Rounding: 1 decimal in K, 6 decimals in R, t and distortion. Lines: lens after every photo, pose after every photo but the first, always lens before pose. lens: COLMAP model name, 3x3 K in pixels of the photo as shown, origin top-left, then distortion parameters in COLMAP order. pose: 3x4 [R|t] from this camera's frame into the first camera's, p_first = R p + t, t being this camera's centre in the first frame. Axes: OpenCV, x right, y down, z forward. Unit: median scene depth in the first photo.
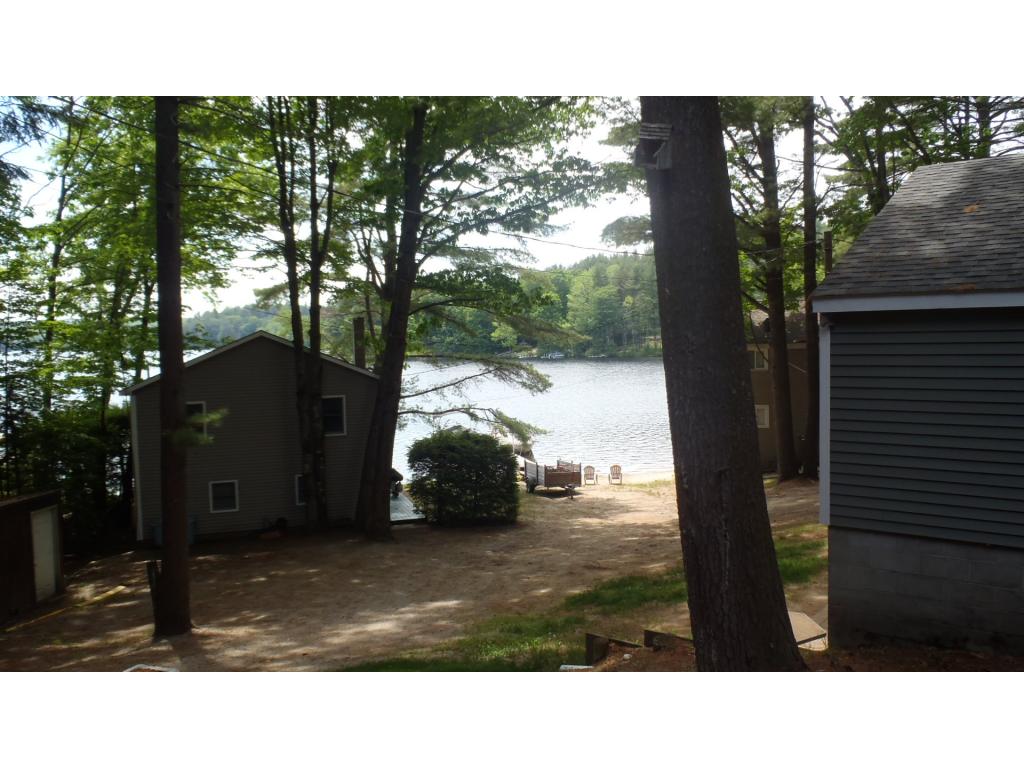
lens RADIAL K [[855.1, 0, 507.2], [0, 855.1, 382.2], [0, 0, 1]] dist [-0.023280, 0.011859]
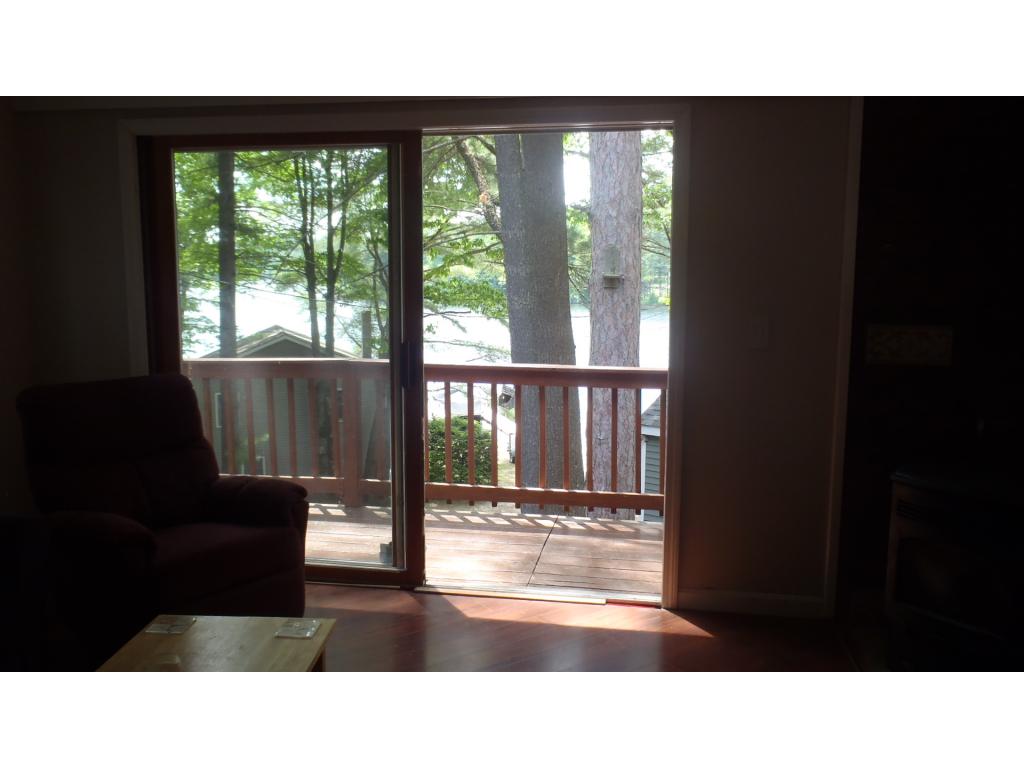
lens RADIAL K [[857.7, 0, 512.0], [0, 857.7, 384.0], [0, 0, 1]] dist [-0.039245, 0.023129]
pose [[0.999587, 0.028606, -0.002601, 0.032501], [-0.028326, 0.996720, 0.075809, -0.081412], [0.004761, -0.075704, 0.997119, -0.183439]]
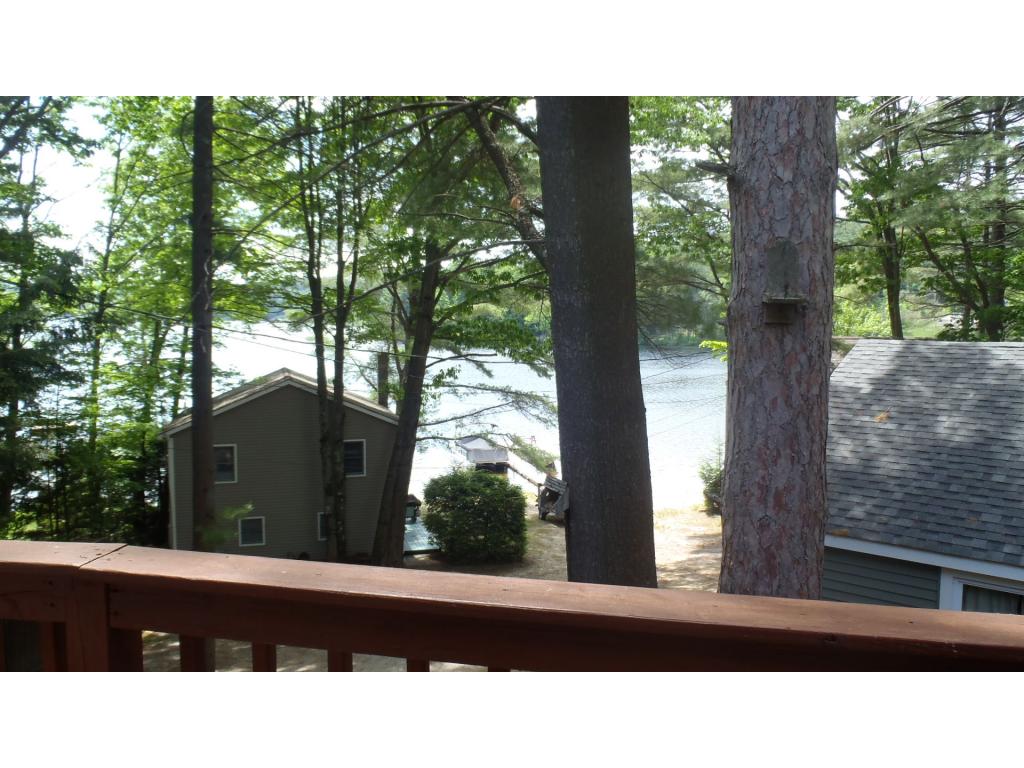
lens RADIAL K [[855.2, 0, 516.3], [0, 855.2, 387.0], [0, 0, 1]] dist [-0.041990, 0.037309]
pose [[0.999123, 0.030606, -0.028565, 0.025405], [-0.029634, 0.998987, 0.033855, -0.085153], [0.029572, -0.032978, 0.999018, -0.056837]]
